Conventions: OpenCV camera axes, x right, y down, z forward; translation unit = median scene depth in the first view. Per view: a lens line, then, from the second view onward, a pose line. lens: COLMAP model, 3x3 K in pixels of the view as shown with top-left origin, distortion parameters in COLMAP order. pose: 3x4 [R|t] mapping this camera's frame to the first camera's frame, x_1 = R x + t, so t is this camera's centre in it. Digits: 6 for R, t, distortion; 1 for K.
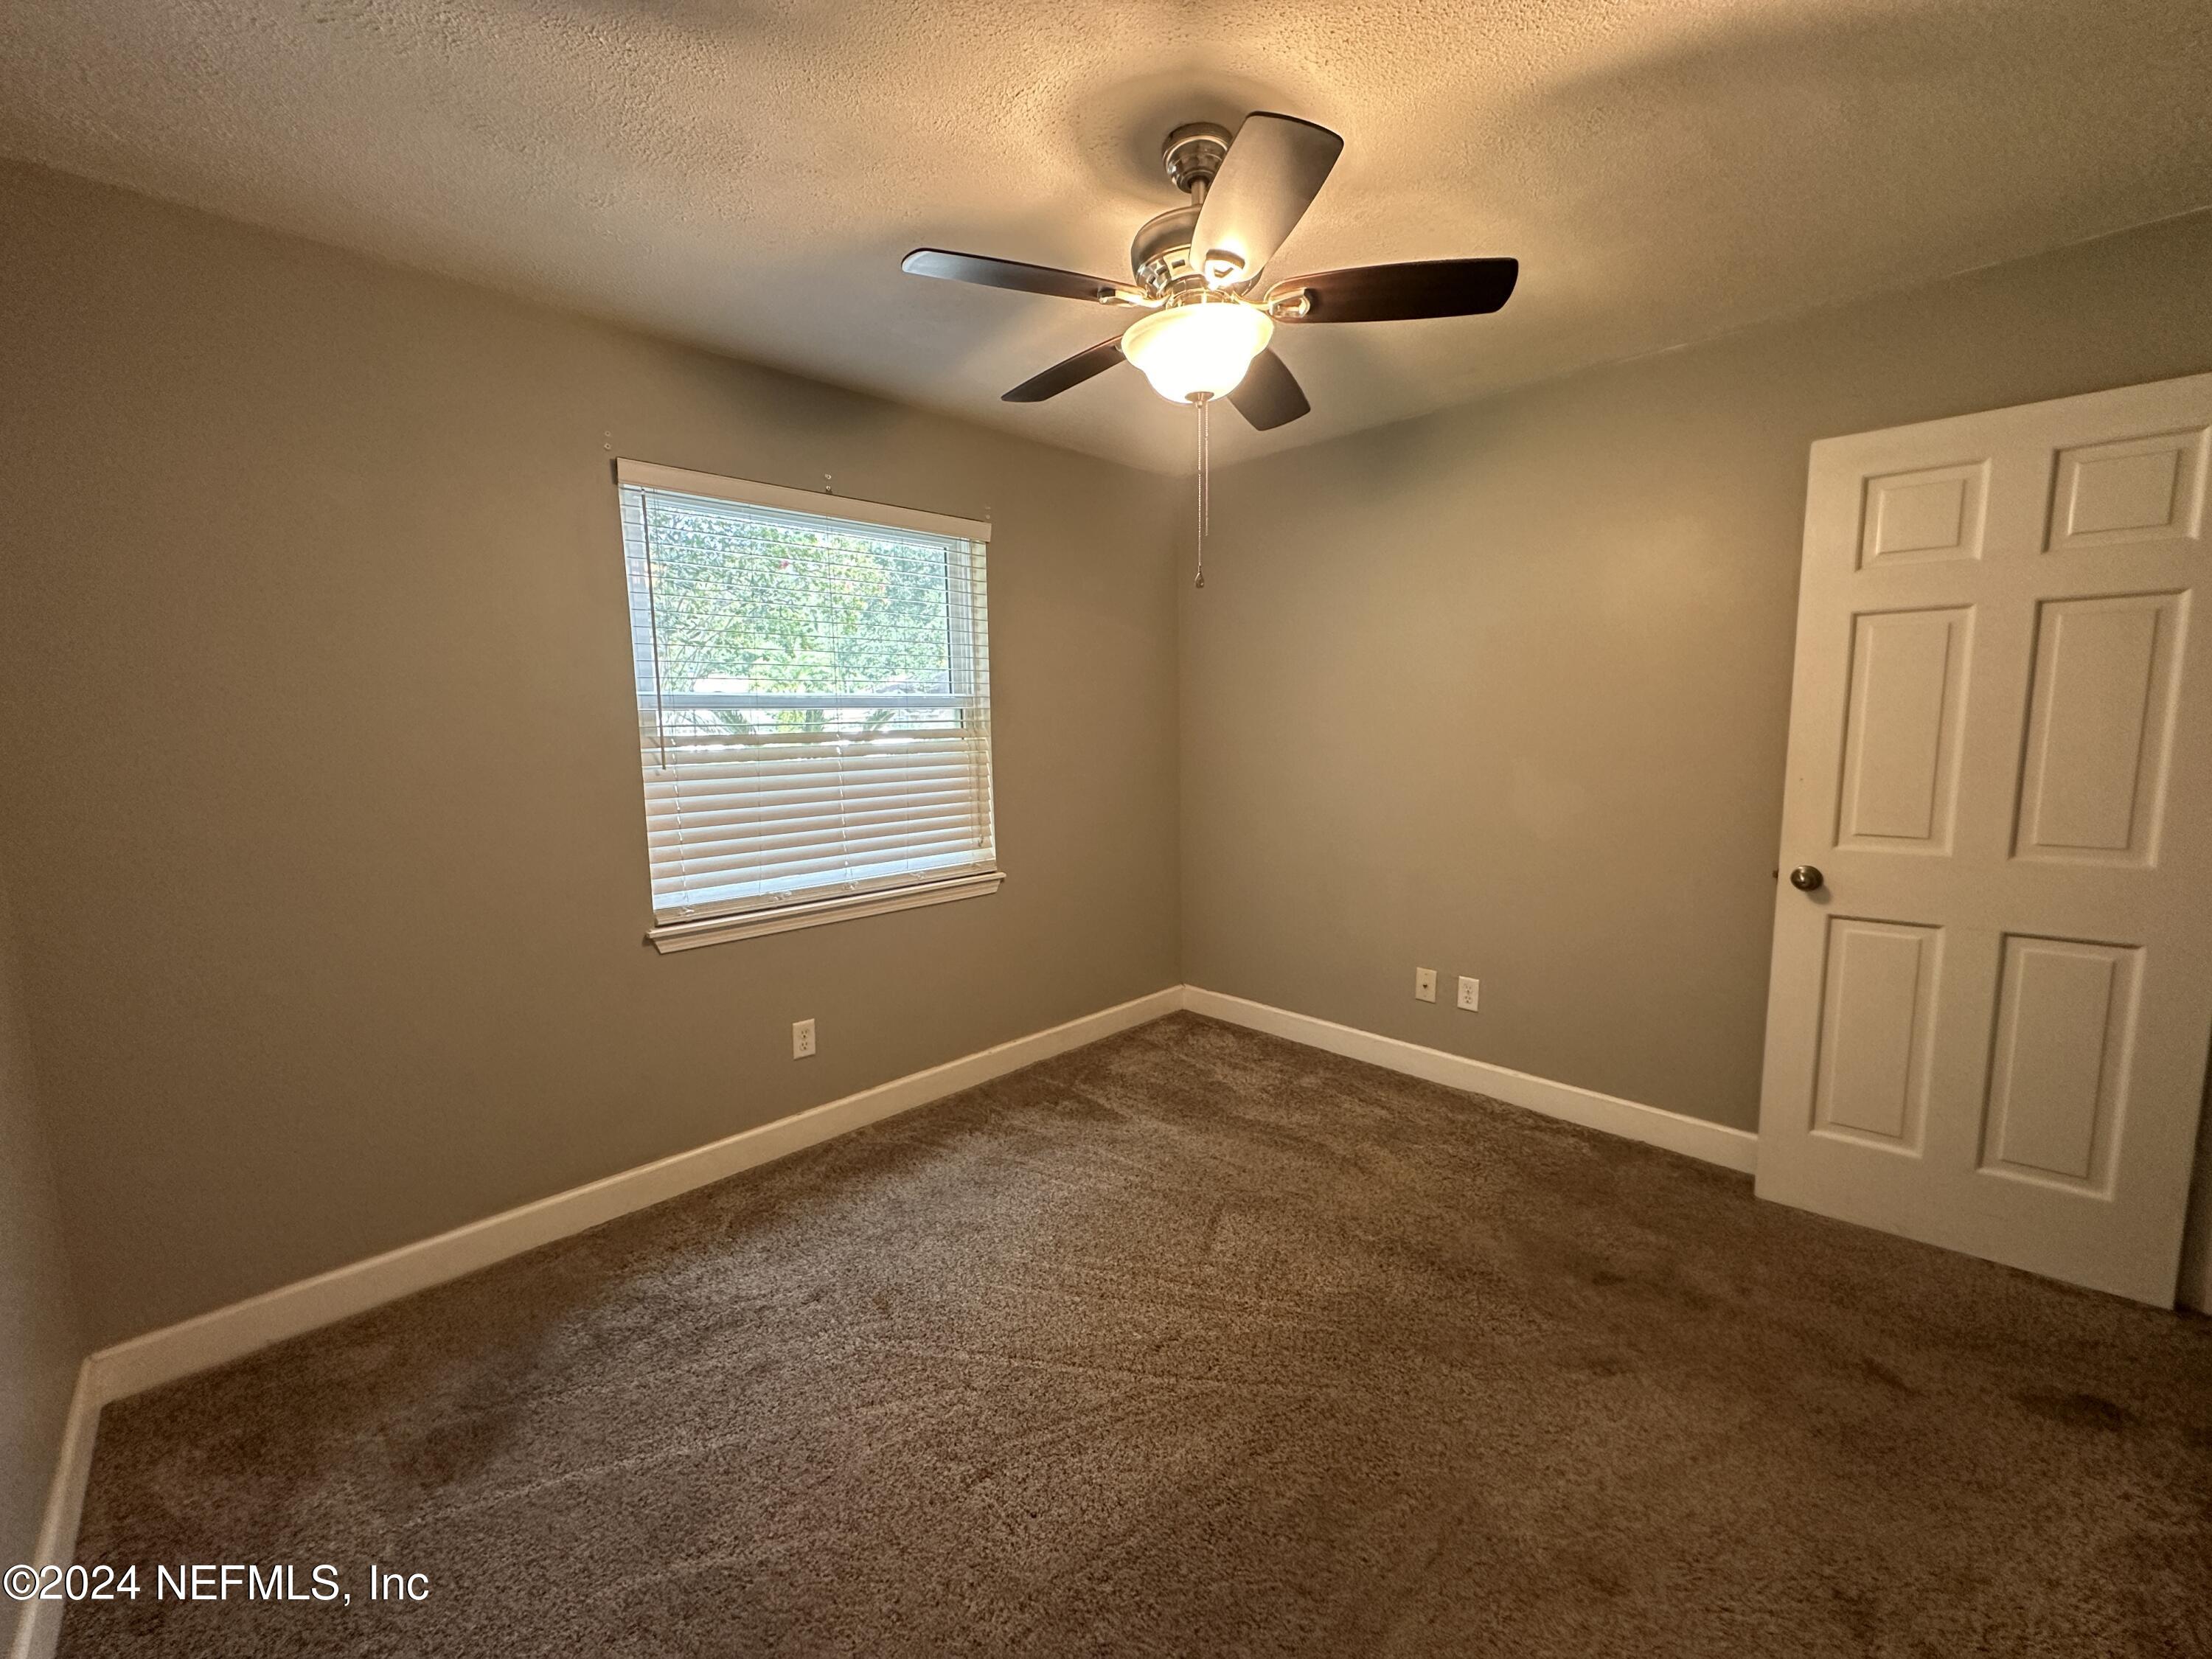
lens RADIAL K [[886.7, 0, 1103.7], [0, 886.7, 830.1], [0, 0, 1]] dist [-0.000436, 0.000824]
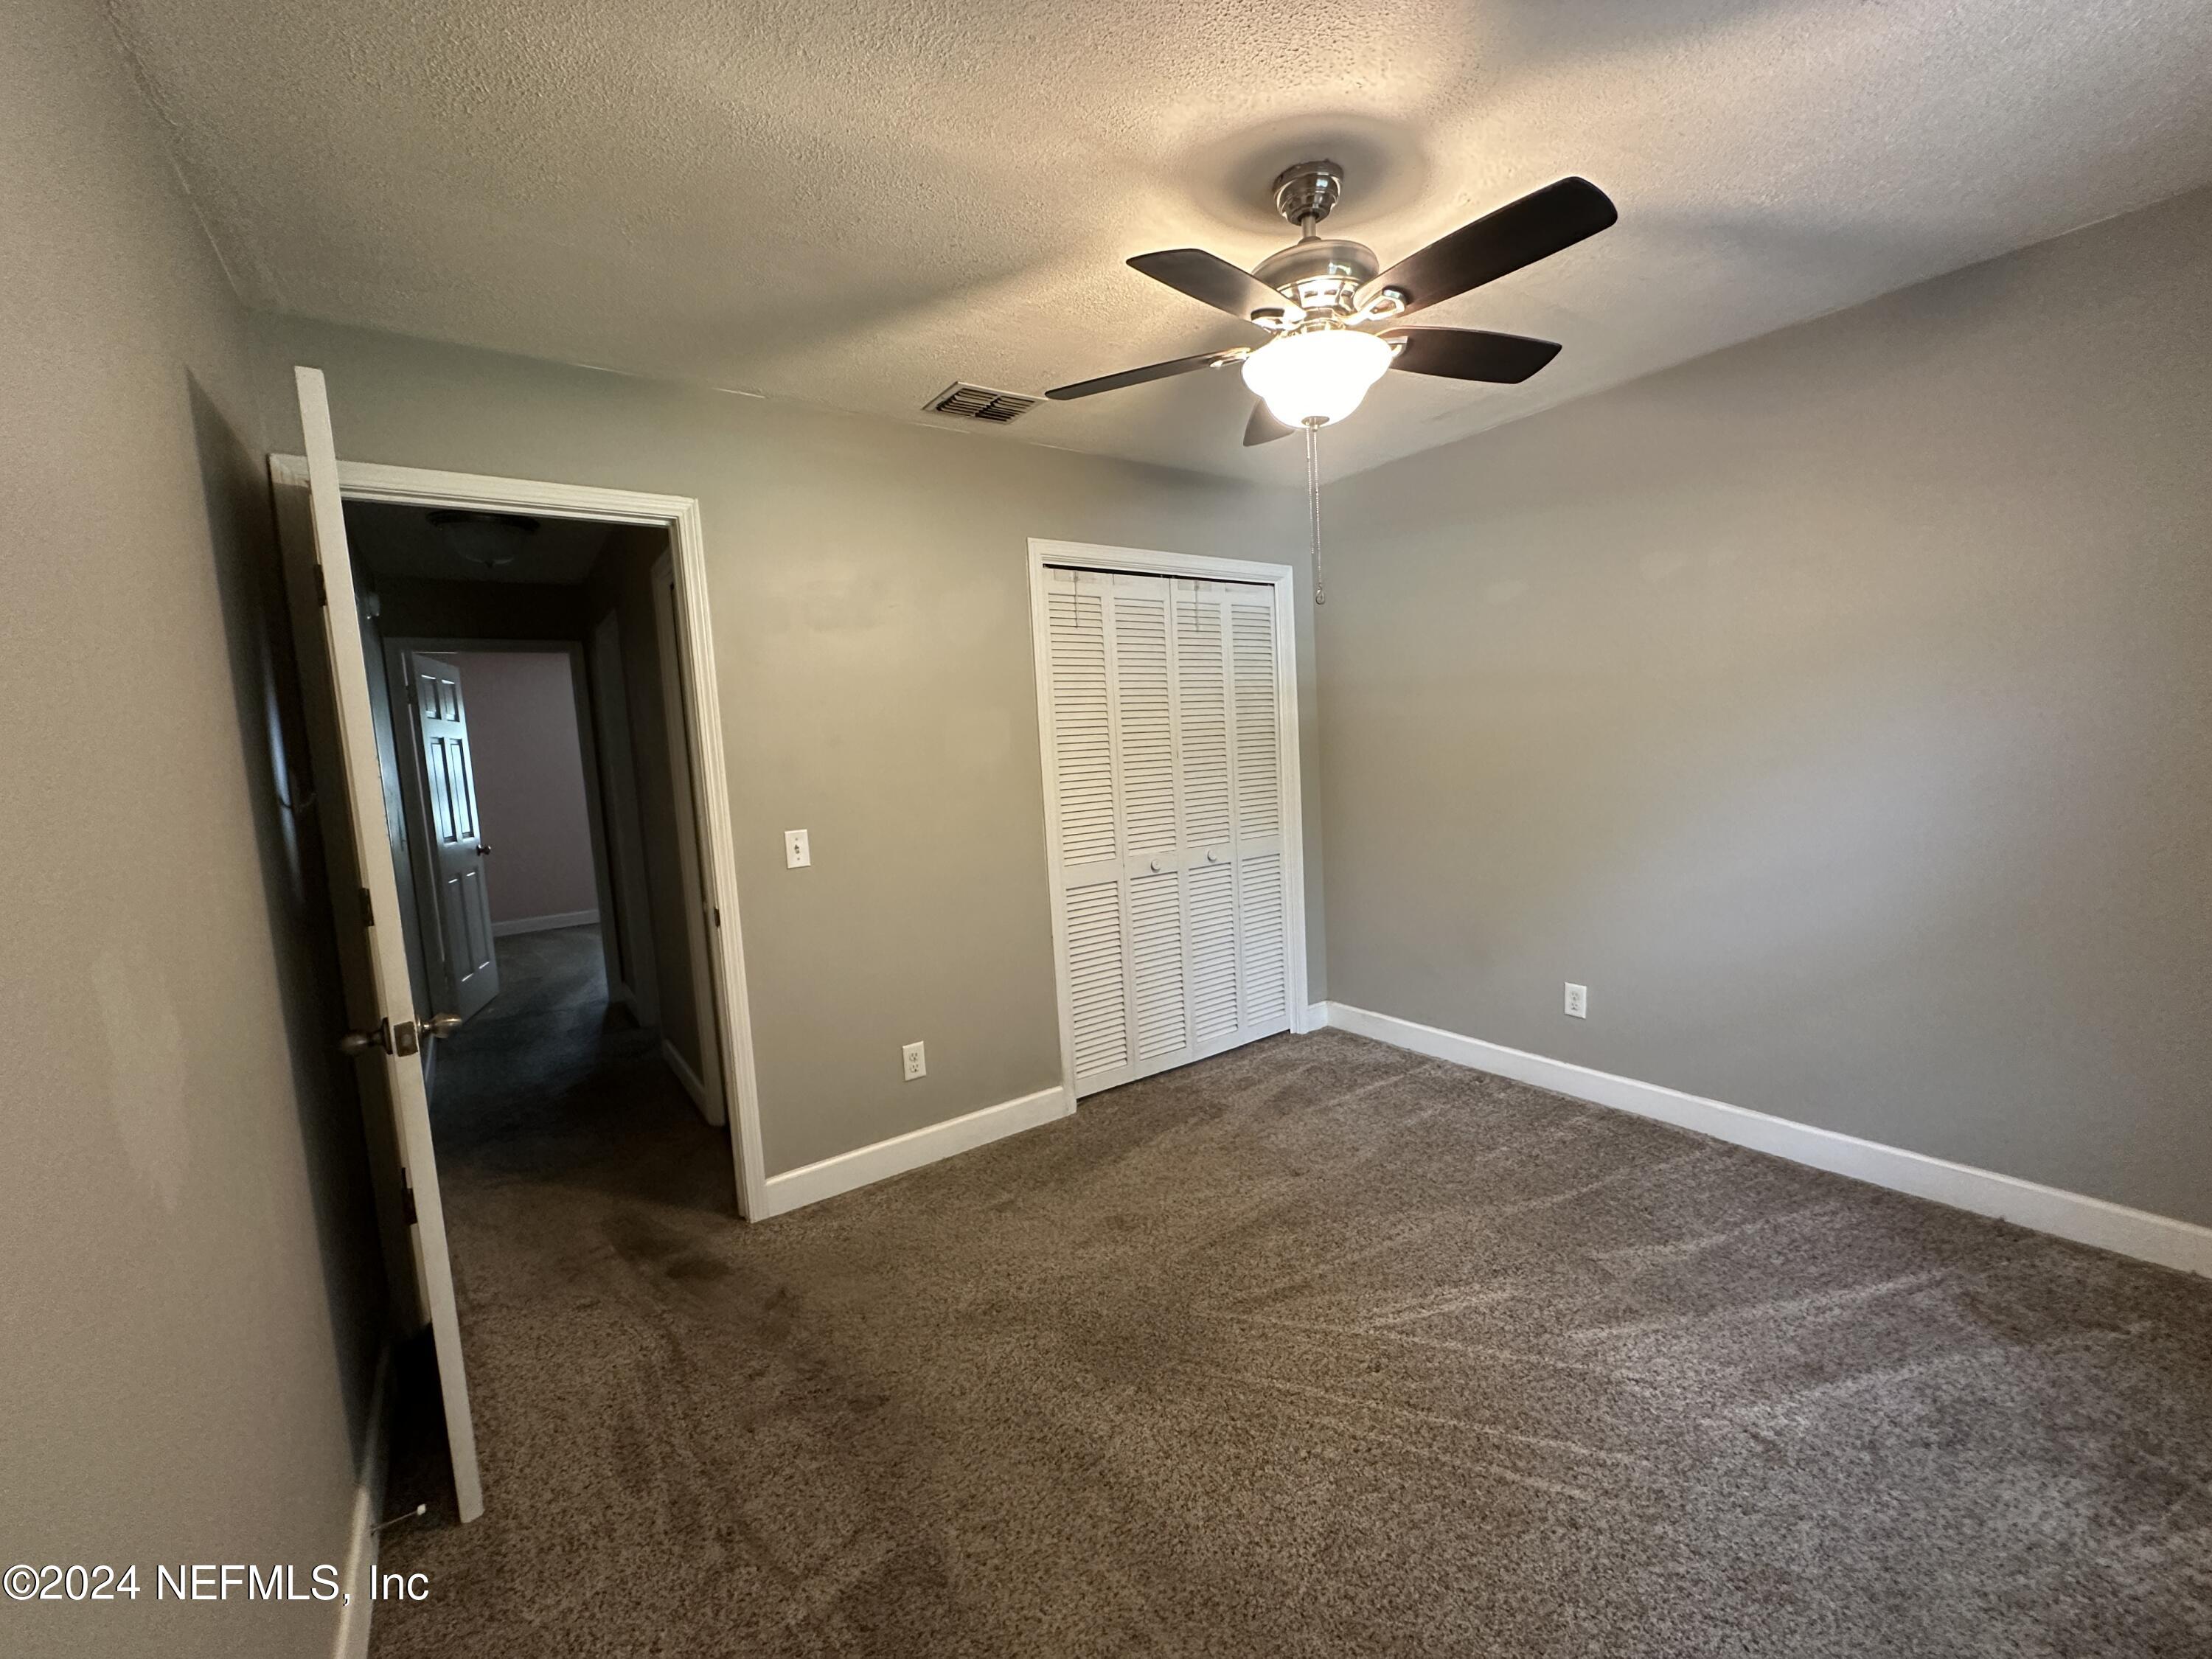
lens RADIAL K [[886.7, 0, 1103.7], [0, 886.7, 830.1], [0, 0, 1]] dist [-0.000436, 0.000824]
pose [[-0.985812, 0.053690, 0.159035, 0.157788], [0.088564, 0.971221, 0.221101, -0.206211], [-0.142587, 0.232049, -0.962197, 1.587390]]
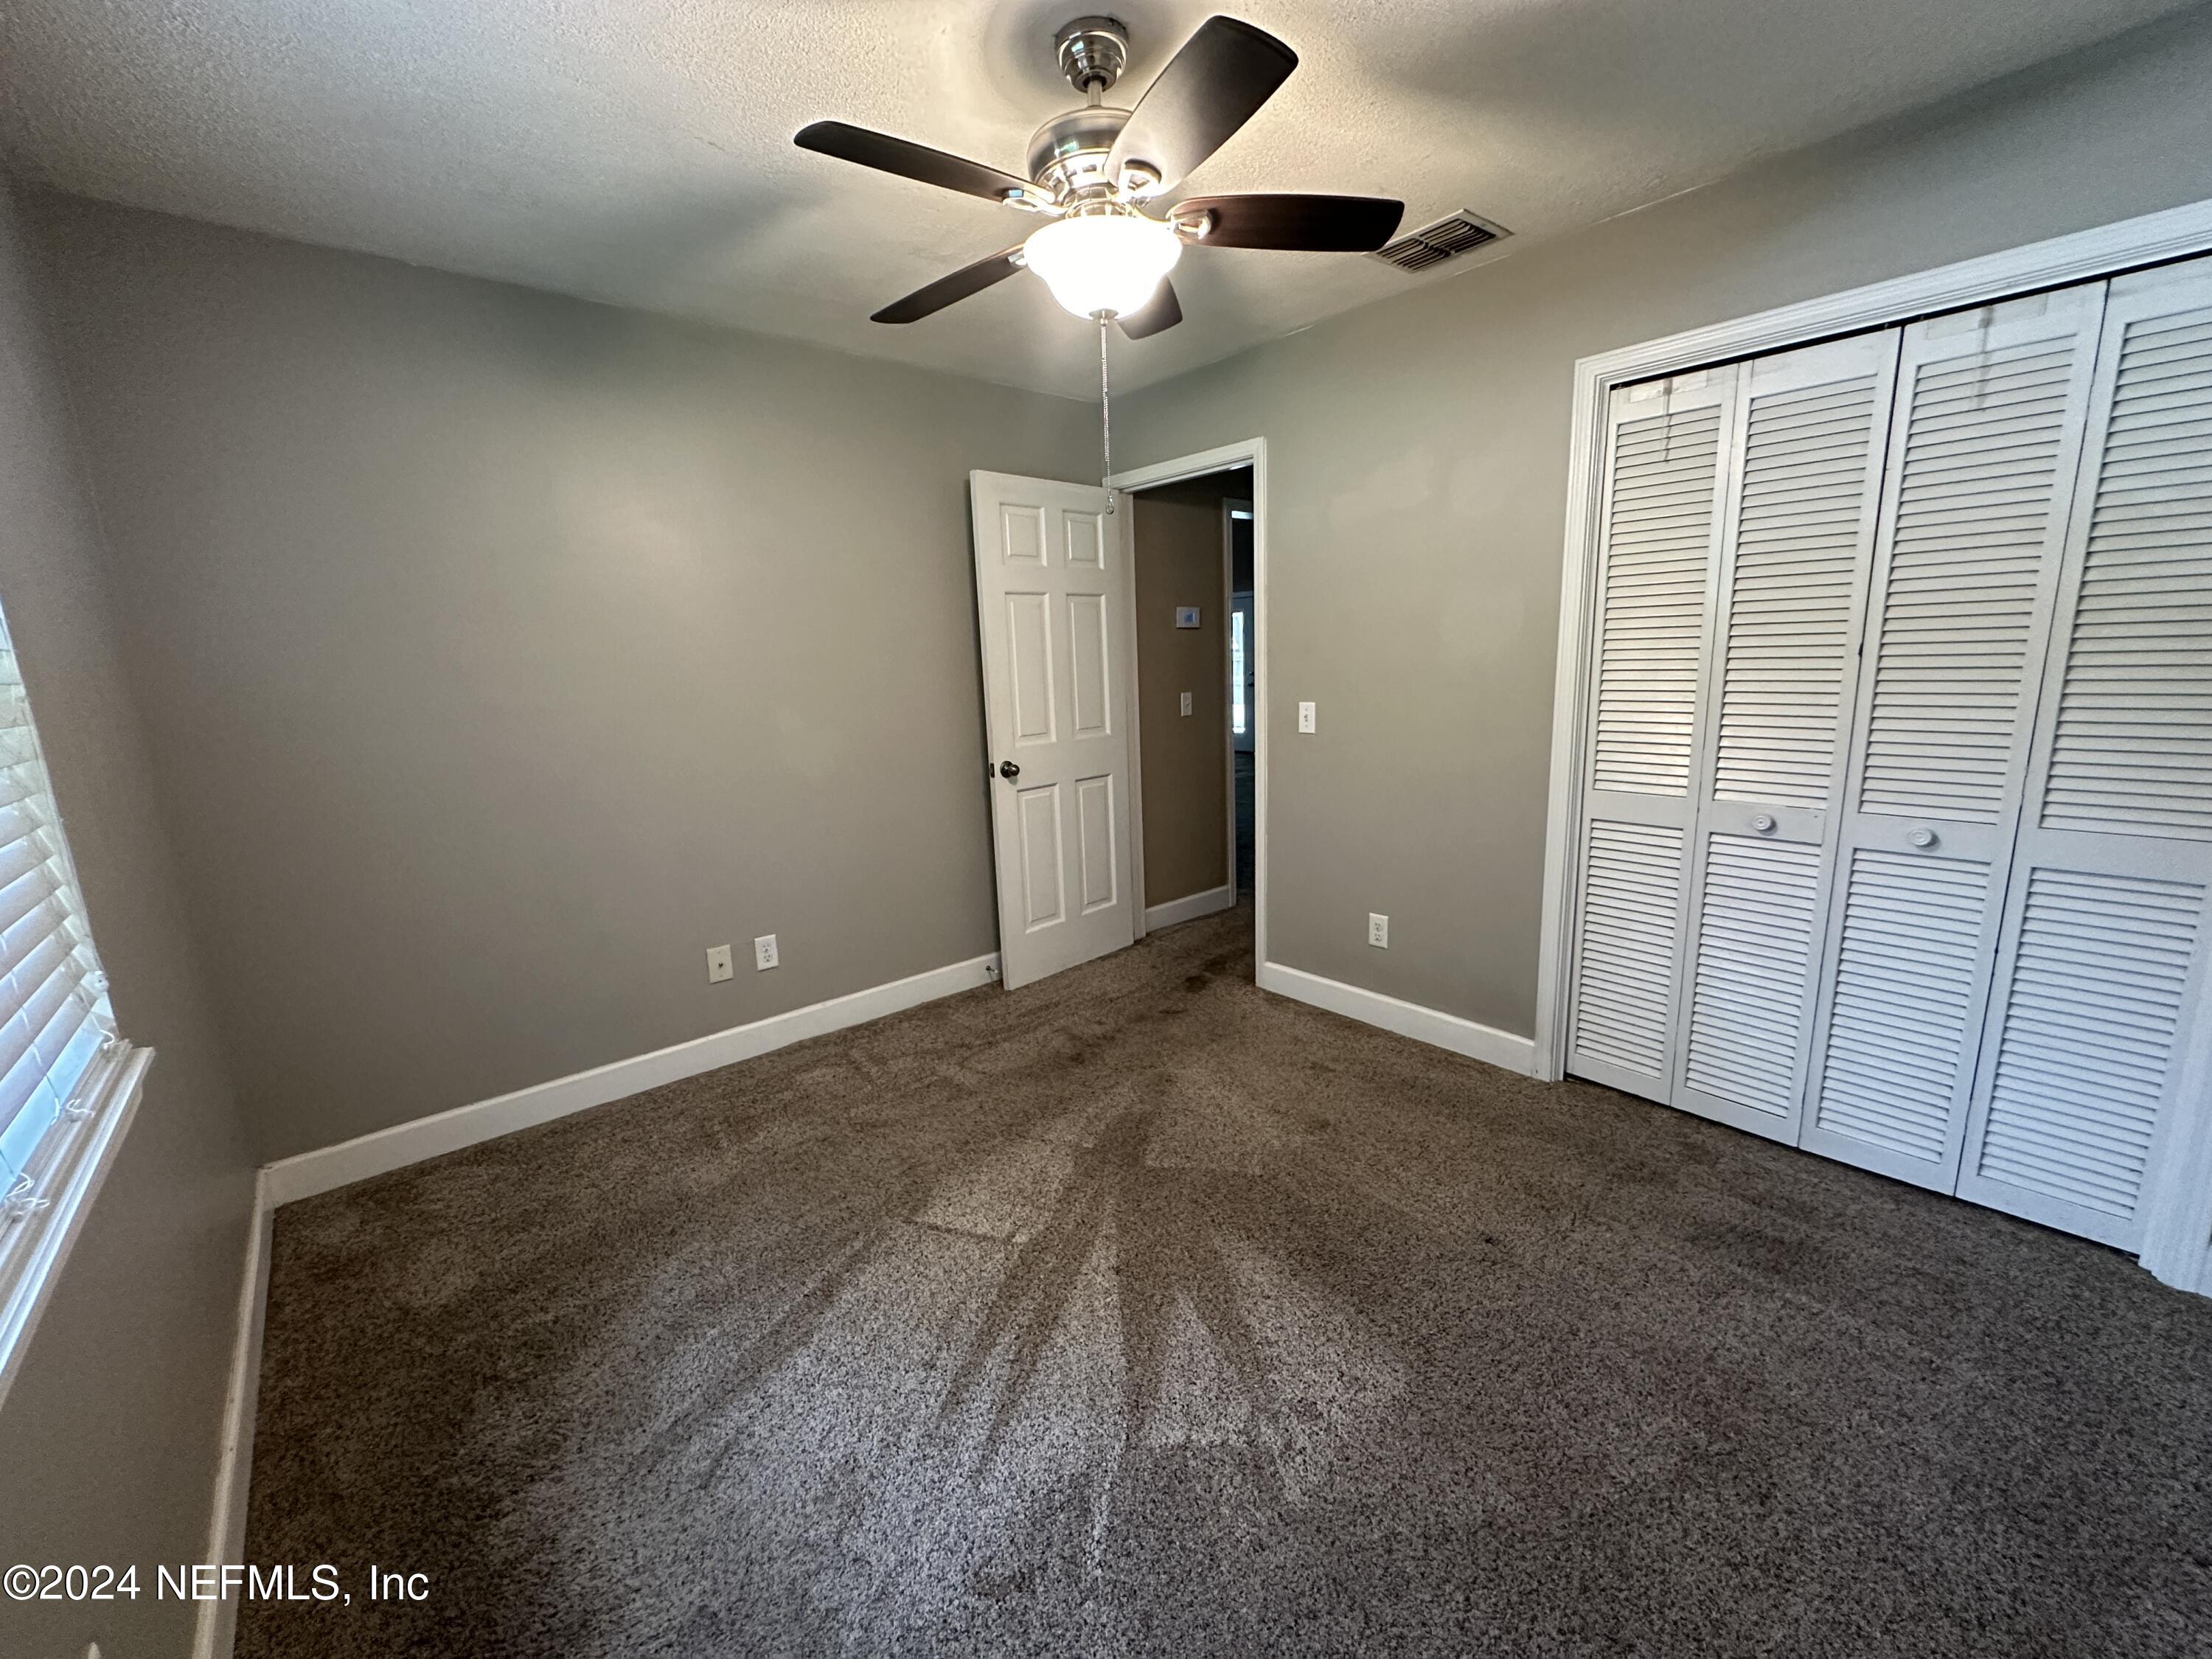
lens RADIAL K [[886.7, 0, 1103.7], [0, 886.7, 830.1], [0, 0, 1]] dist [-0.000436, 0.000824]
pose [[0.061391, -0.182630, 0.981263, -0.706826], [0.159833, 0.972229, 0.170949, -0.077445], [-0.985233, 0.146343, 0.088877, 0.738657]]
